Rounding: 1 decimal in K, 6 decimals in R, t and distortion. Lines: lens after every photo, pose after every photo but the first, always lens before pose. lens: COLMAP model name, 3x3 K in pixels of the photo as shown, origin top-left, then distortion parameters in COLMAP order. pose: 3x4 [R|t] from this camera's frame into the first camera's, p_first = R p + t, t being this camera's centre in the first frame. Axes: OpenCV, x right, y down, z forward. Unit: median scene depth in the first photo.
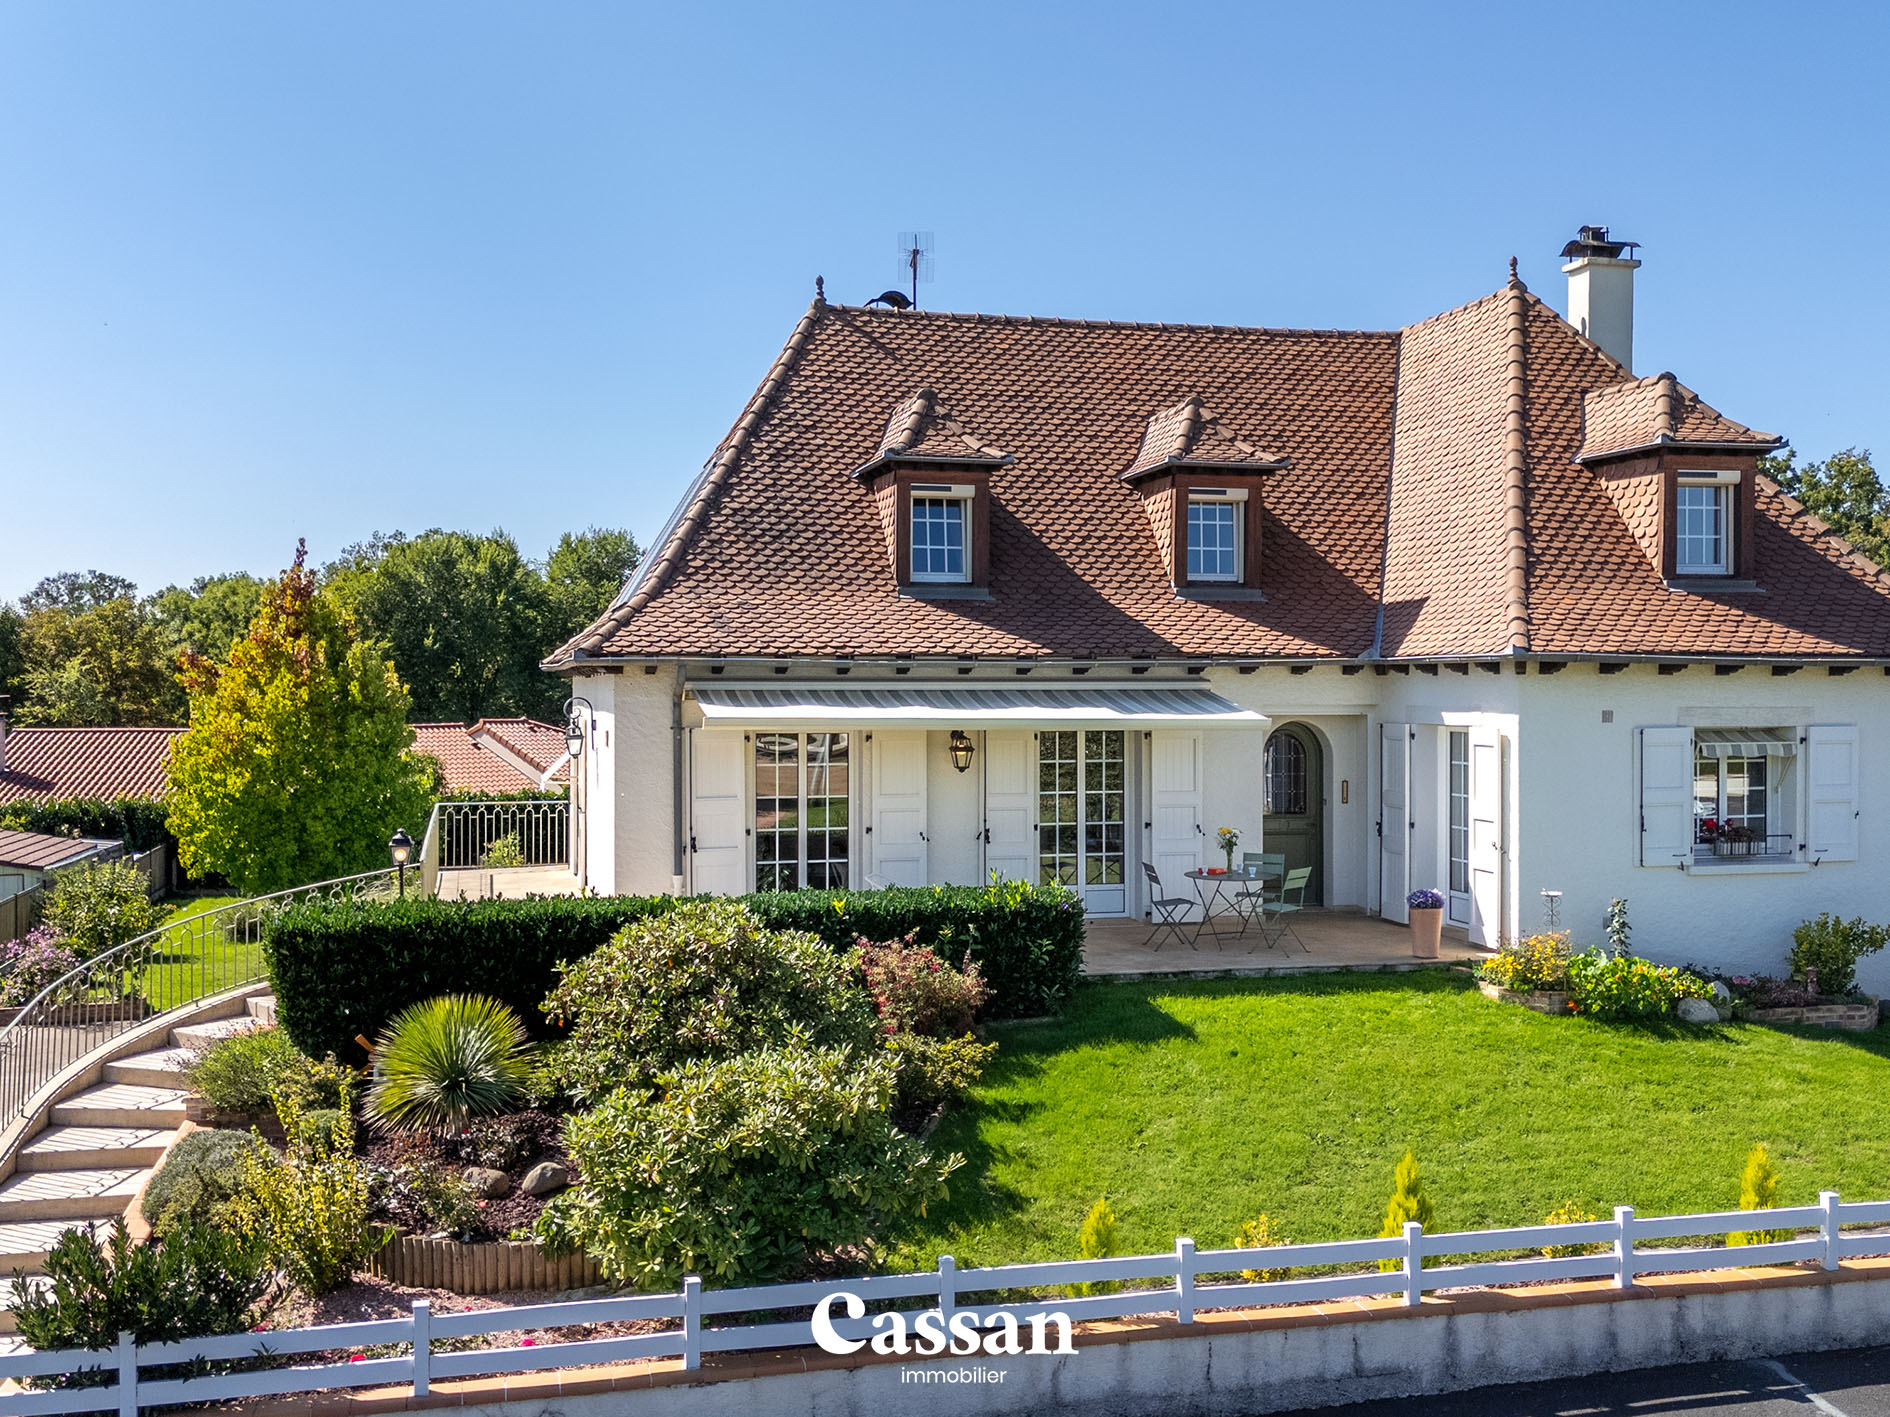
lens RADIAL K [[1867.0, 0, 946.1], [0, 1867.0, 702.0], [0, 0, 1]] dist [0.041428, 0.000000]
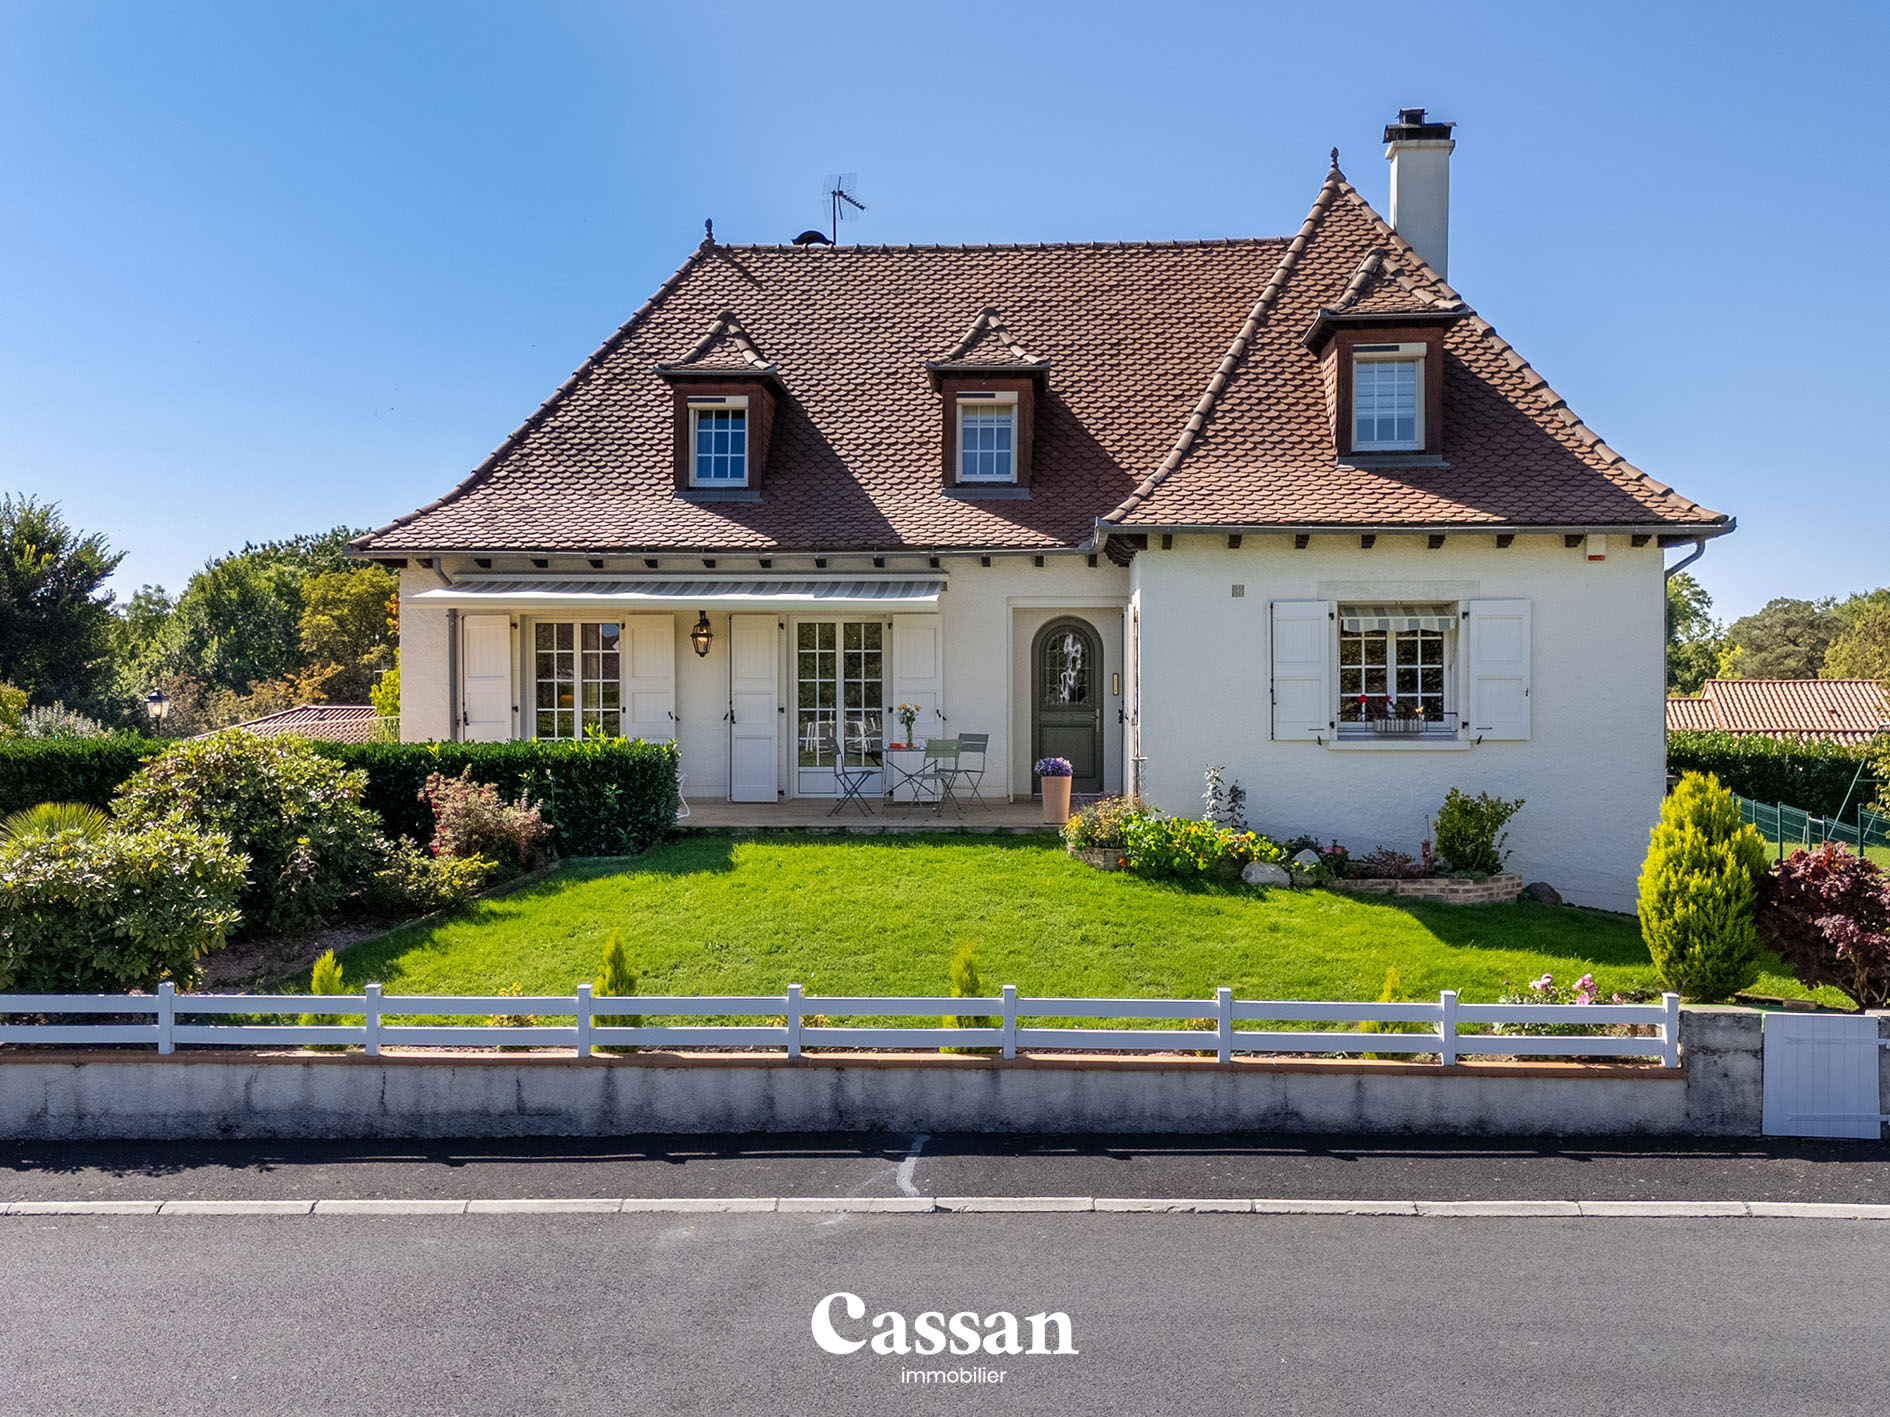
lens RADIAL K [[1867.0, 0, 943.3], [0, 1867.0, 713.2], [0, 0, 1]] dist [0.041428, 0.000000]
pose [[0.956509, 0.005172, -0.291657, 0.473629], [-0.003639, 0.999977, 0.005801, 0.065583], [0.291680, -0.004487, 0.956505, -0.003726]]
